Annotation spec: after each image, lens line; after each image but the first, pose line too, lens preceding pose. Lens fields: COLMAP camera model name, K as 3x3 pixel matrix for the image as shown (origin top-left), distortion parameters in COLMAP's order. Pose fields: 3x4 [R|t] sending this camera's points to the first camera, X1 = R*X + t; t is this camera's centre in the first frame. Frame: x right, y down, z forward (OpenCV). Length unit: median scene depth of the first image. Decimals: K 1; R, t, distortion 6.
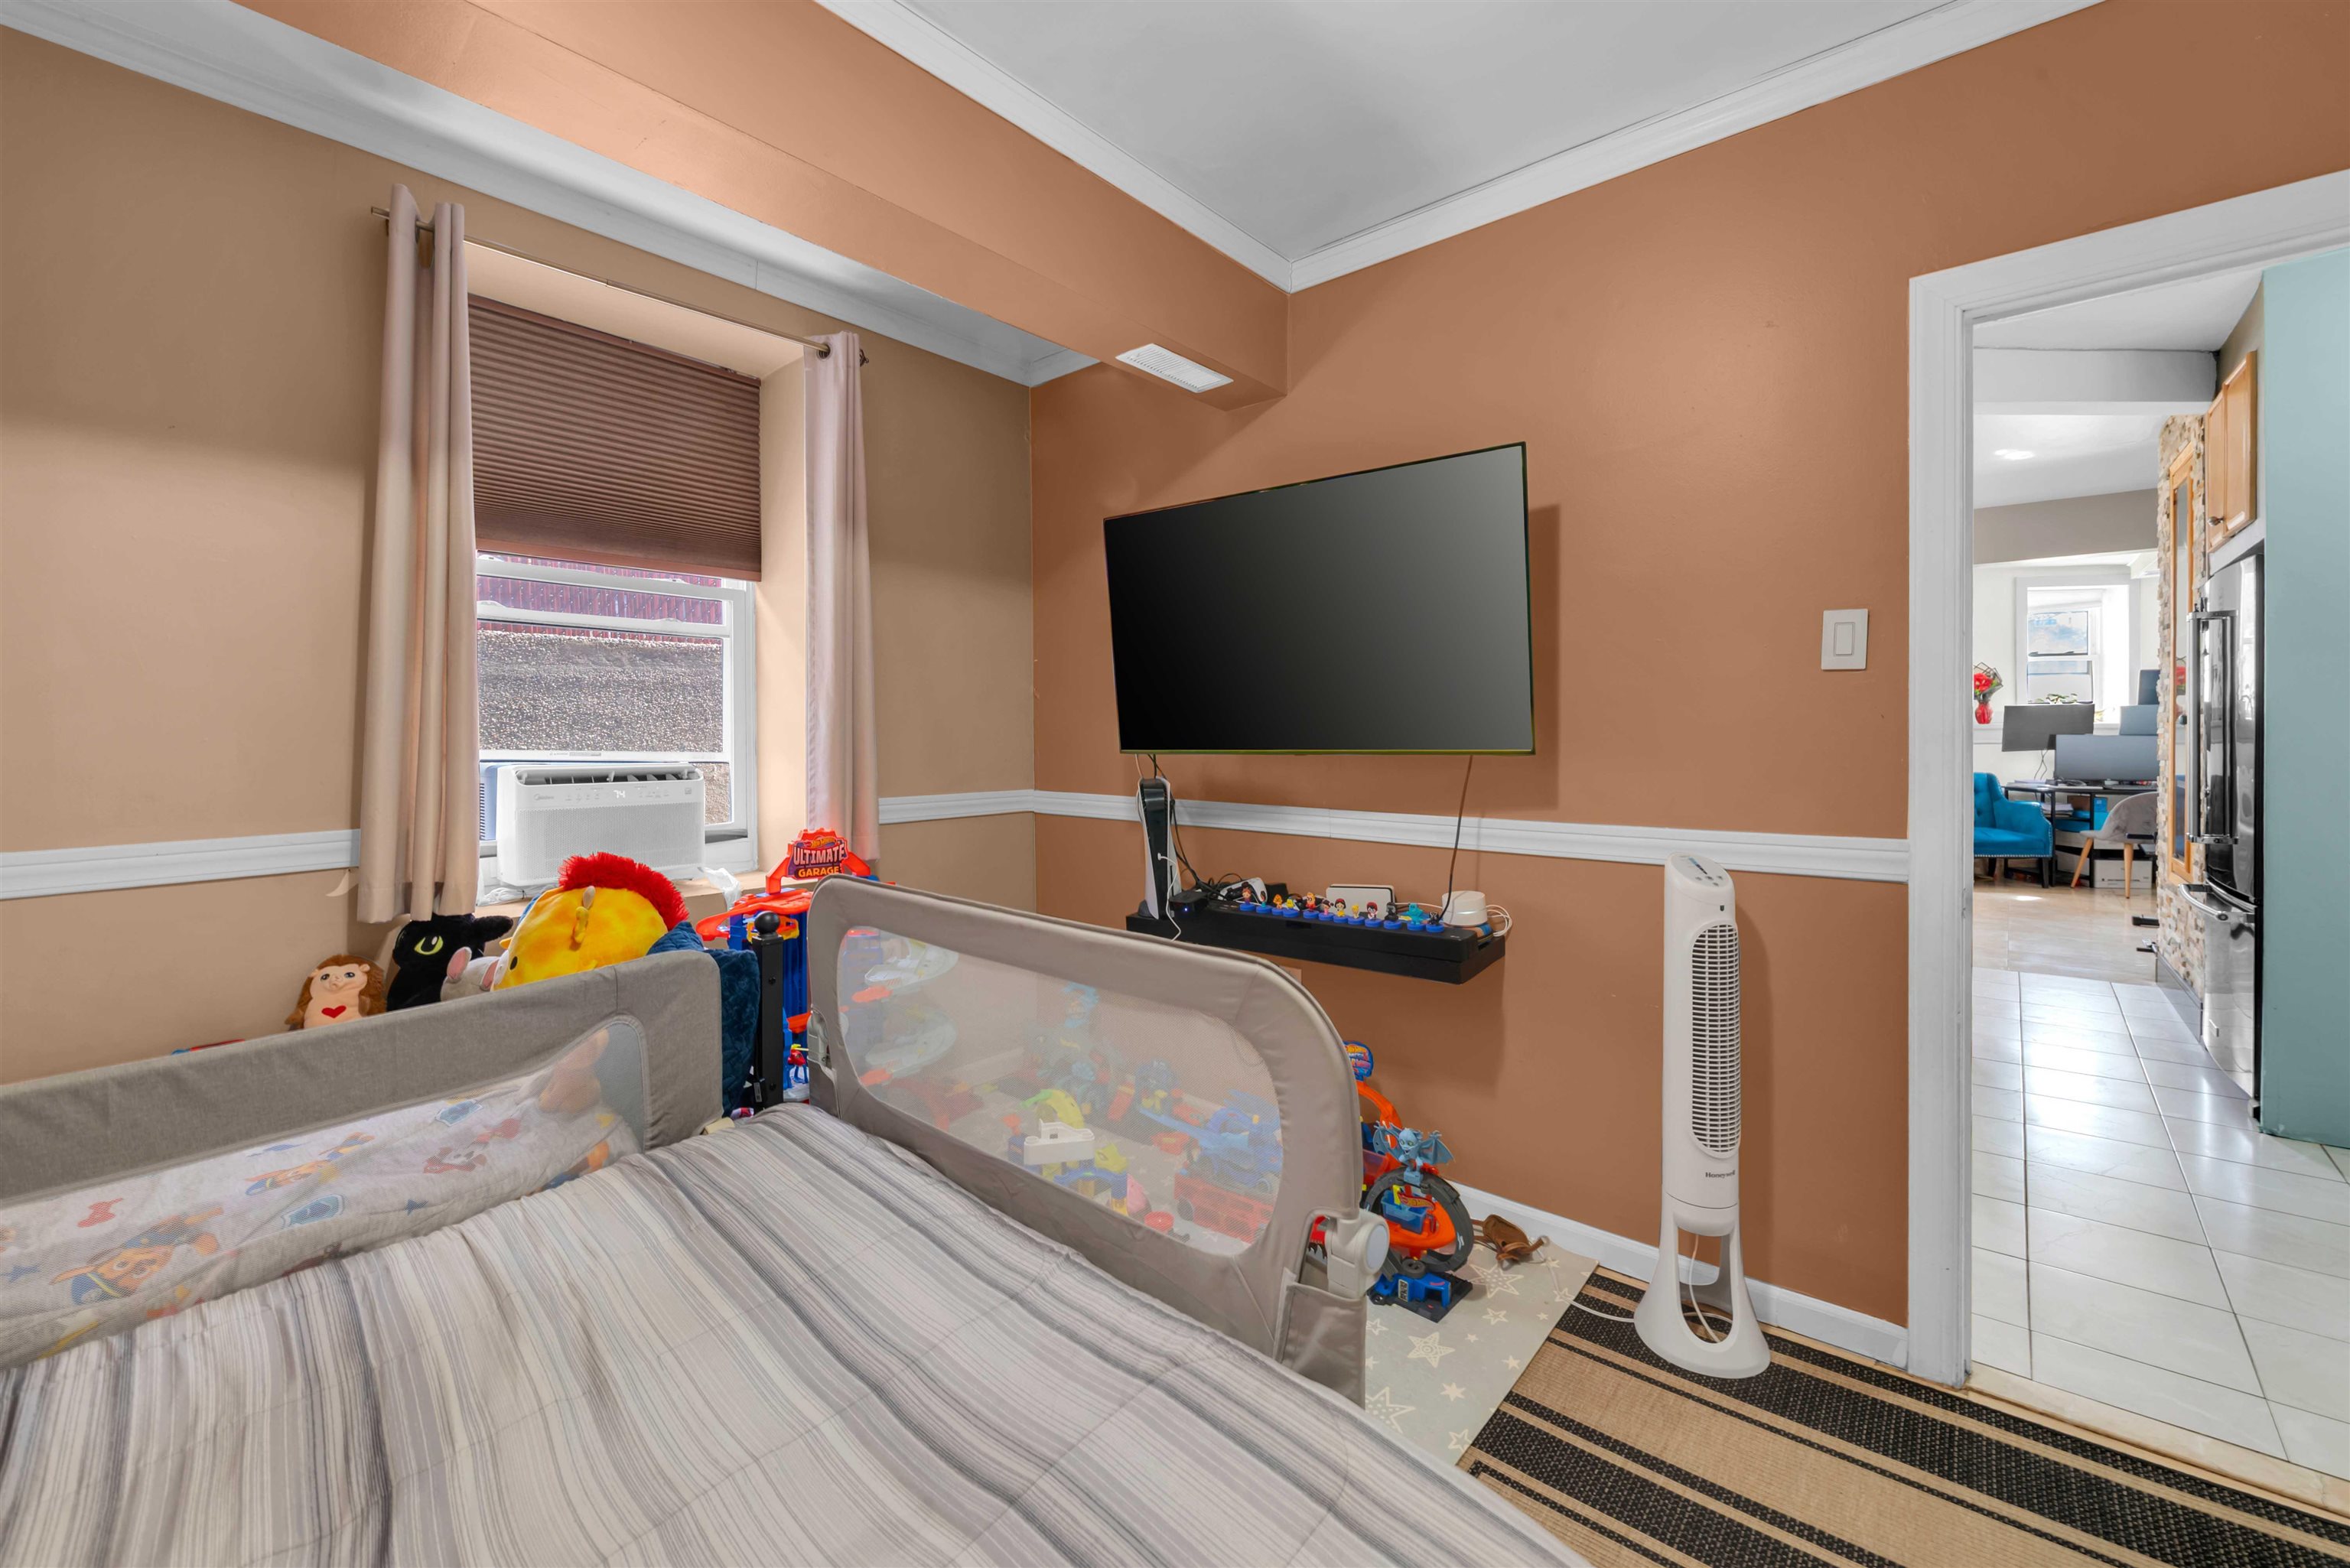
lens RADIAL K [[886.6, 0, 1241.3], [0, 886.6, 744.1], [0, 0, 1]] dist [-0.008897, 0.000043]
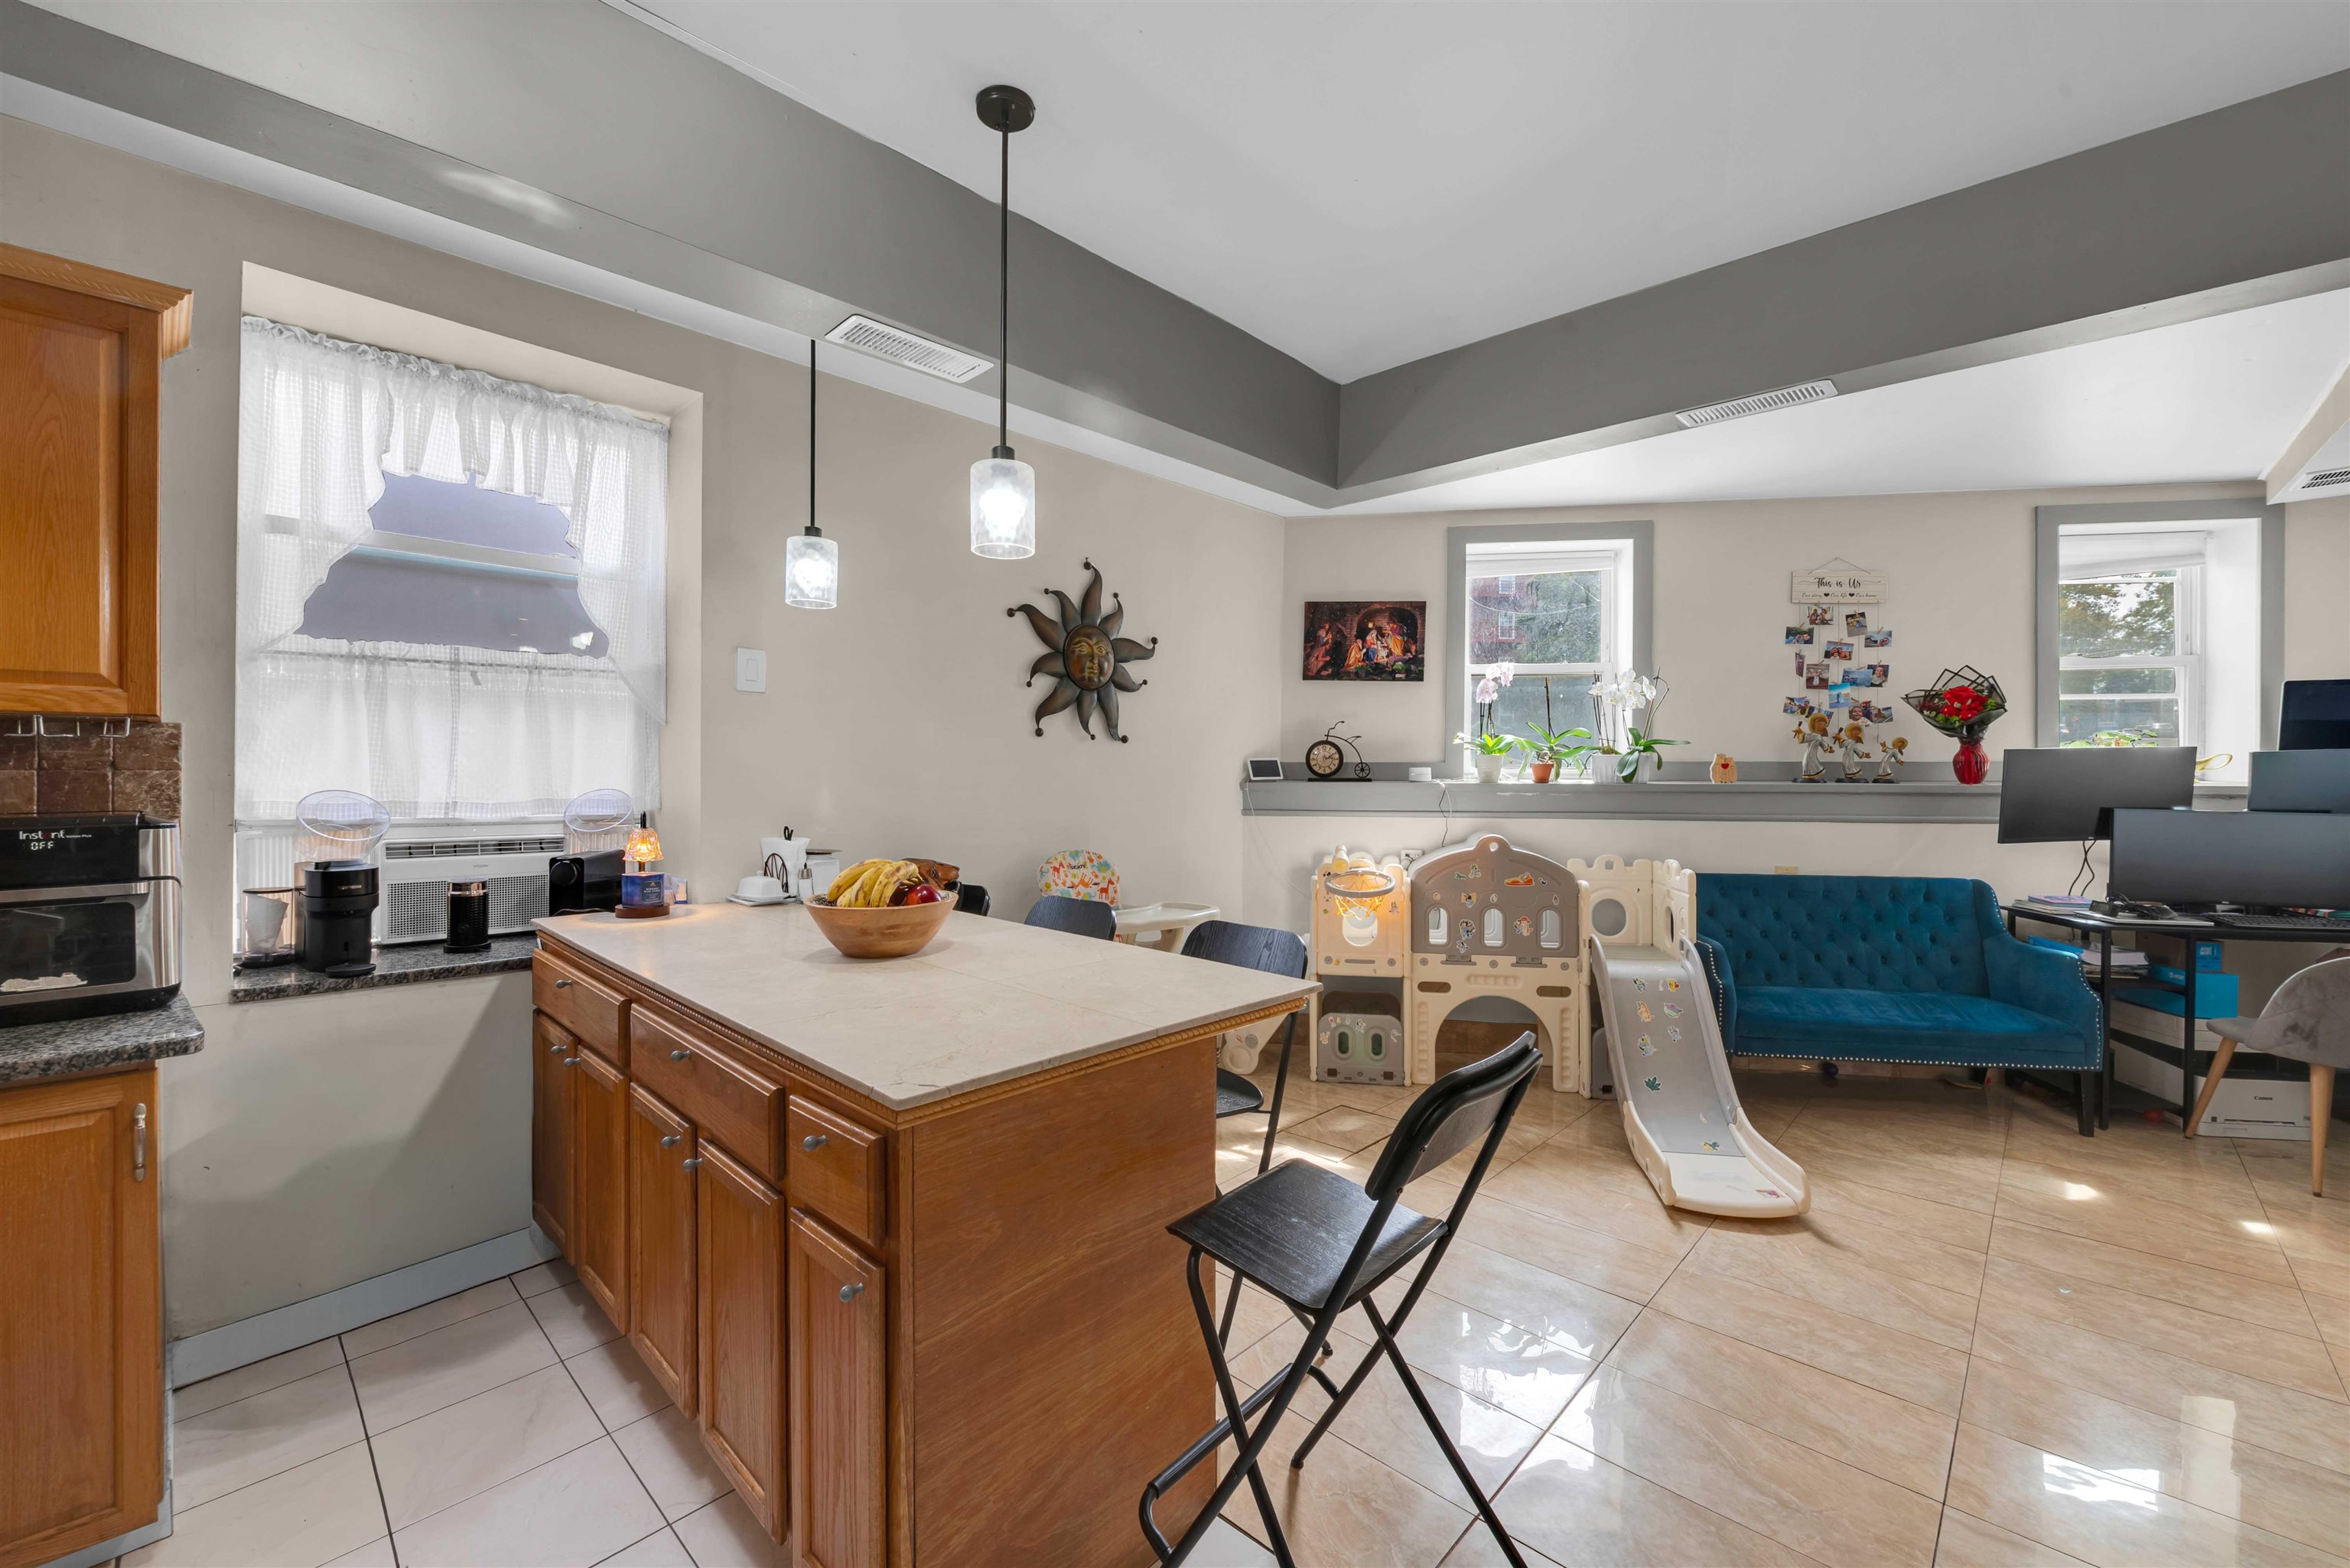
lens RADIAL K [[945.8, 0, 1184.3], [0, 945.8, 776.7], [0, 0, 1]] dist [-0.009671, 0.000176]
pose [[0.999257, 0.009443, -0.037362, 0.438281], [-0.009641, 0.999940, -0.005123, -0.021380], [0.037311, 0.005480, 0.999289, 0.470174]]
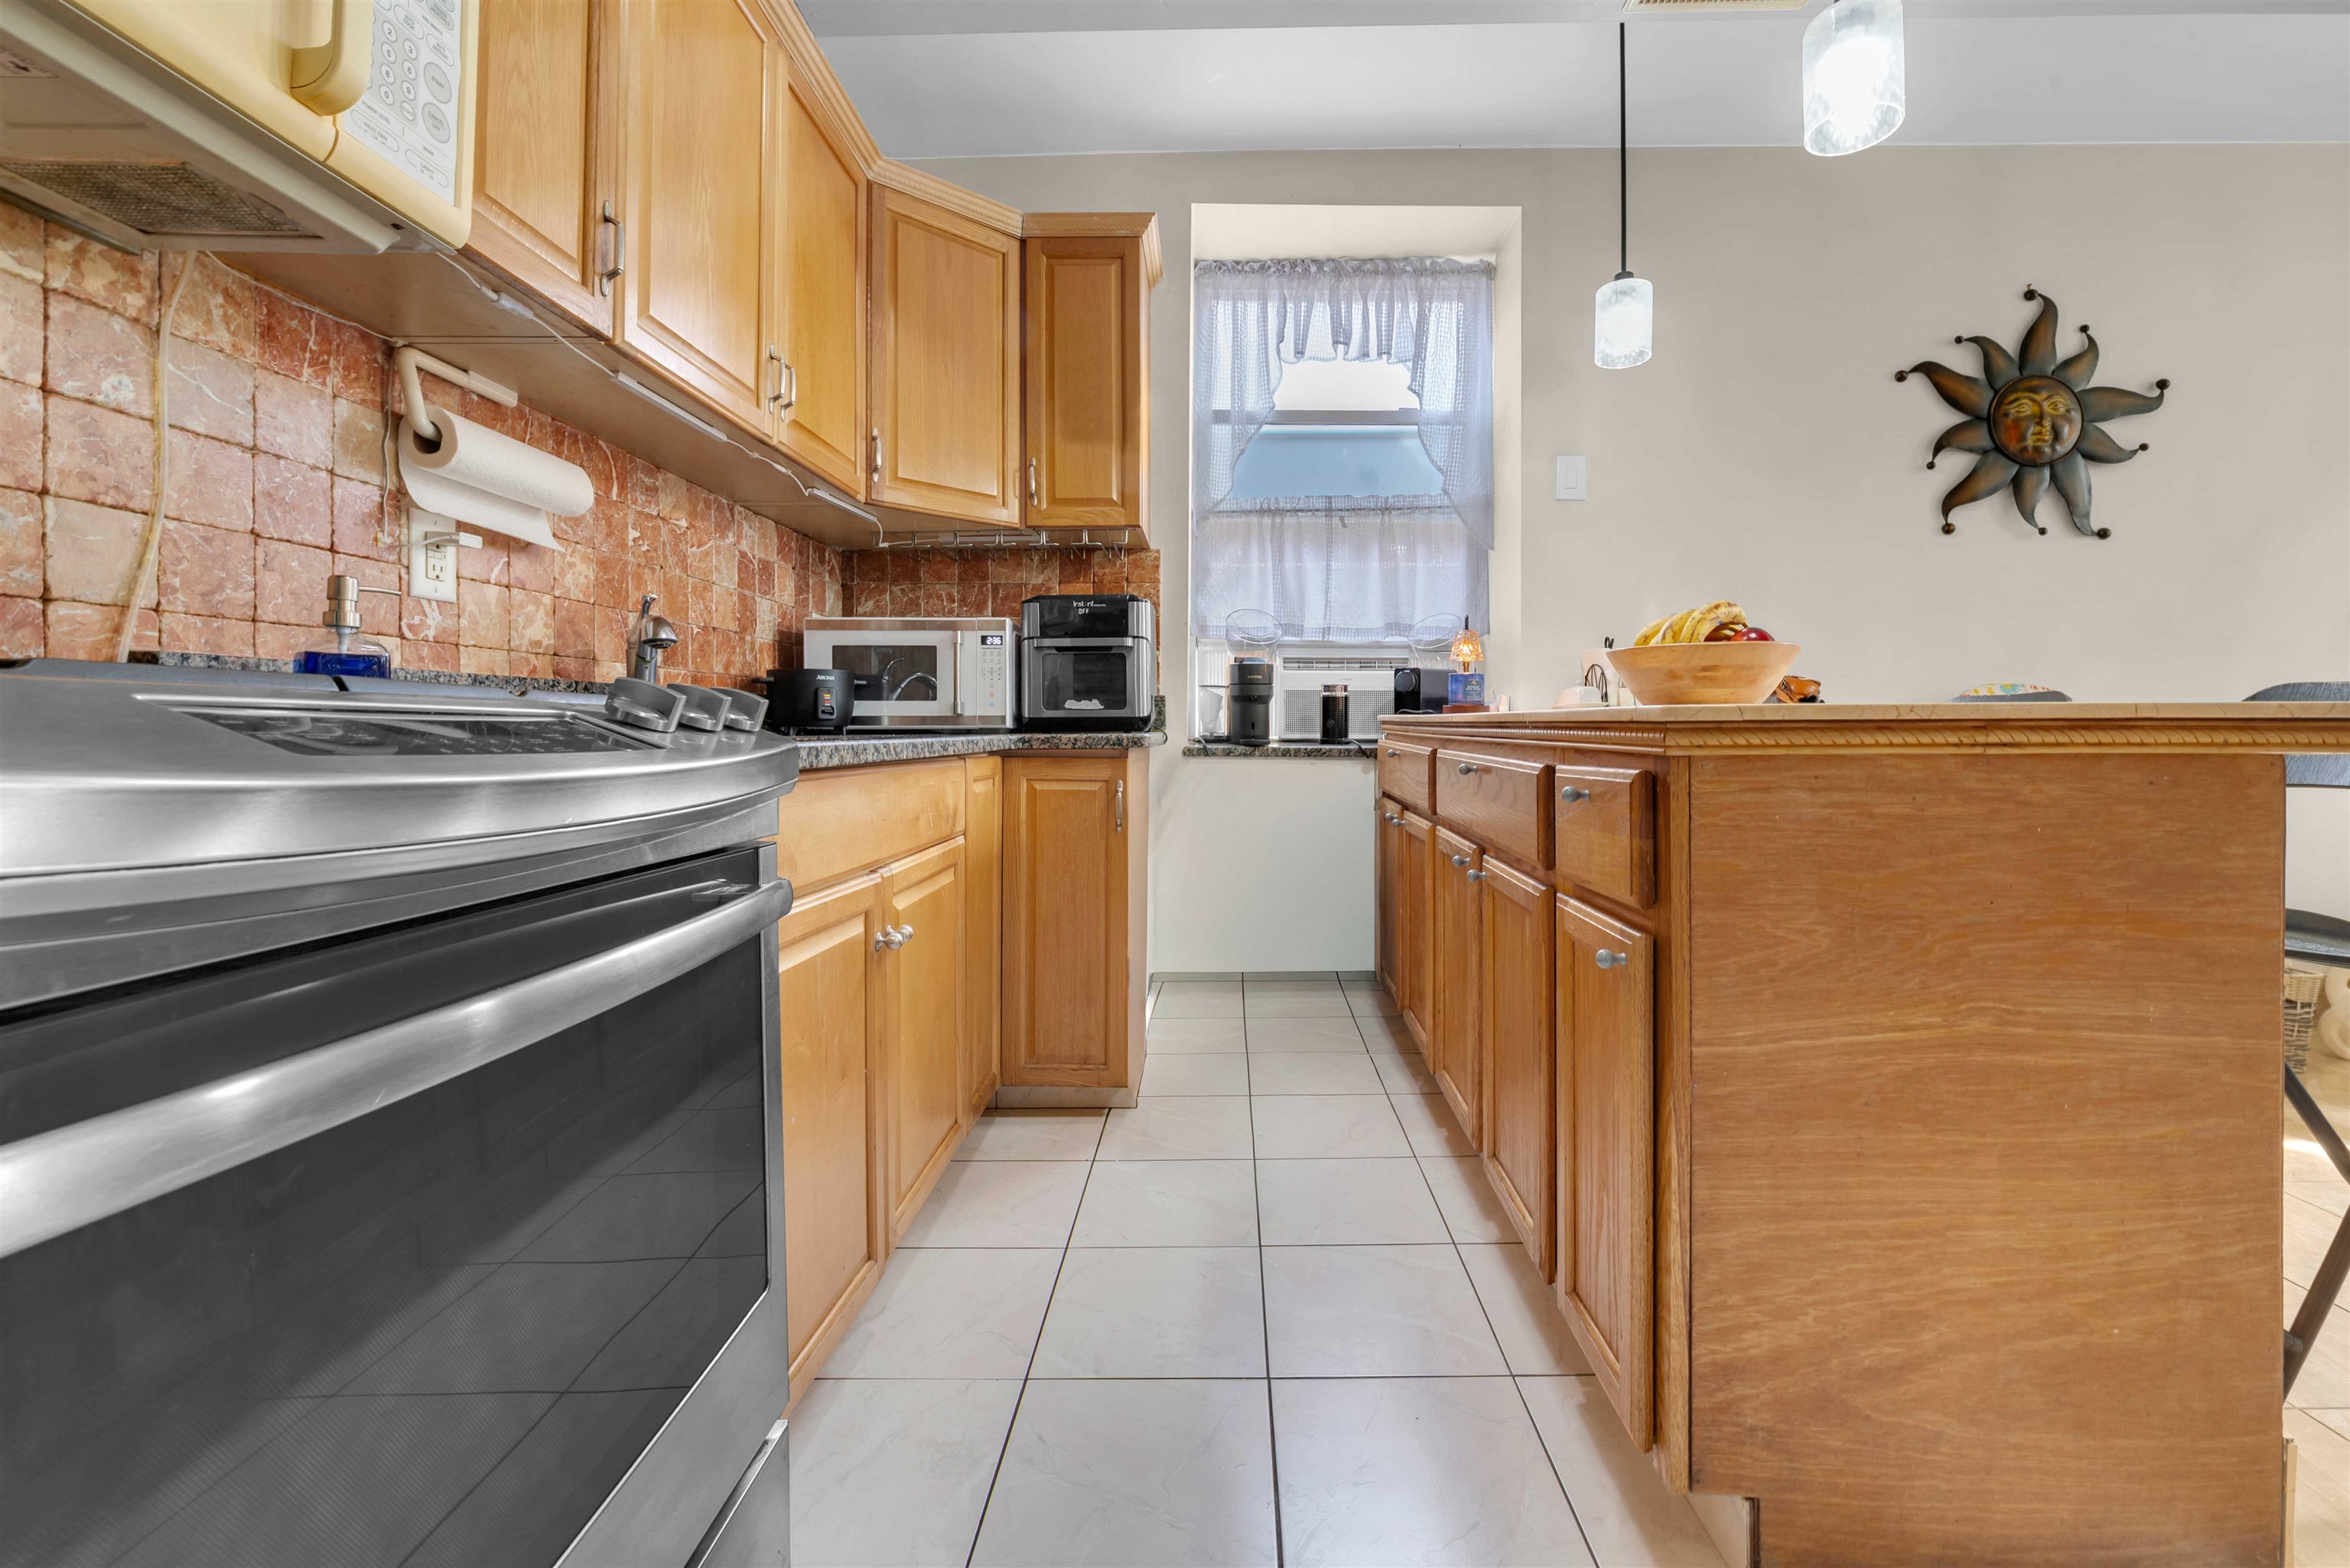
lens RADIAL K [[945.8, 0, 1216.5], [0, 945.8, 735.6], [0, 0, 1]] dist [-0.009671, 0.000176]
pose [[0.644956, 0.006356, -0.764193, 0.441463], [-0.008874, 0.999960, 0.000828, 0.040181], [0.764168, 0.006247, 0.644987, 0.504837]]
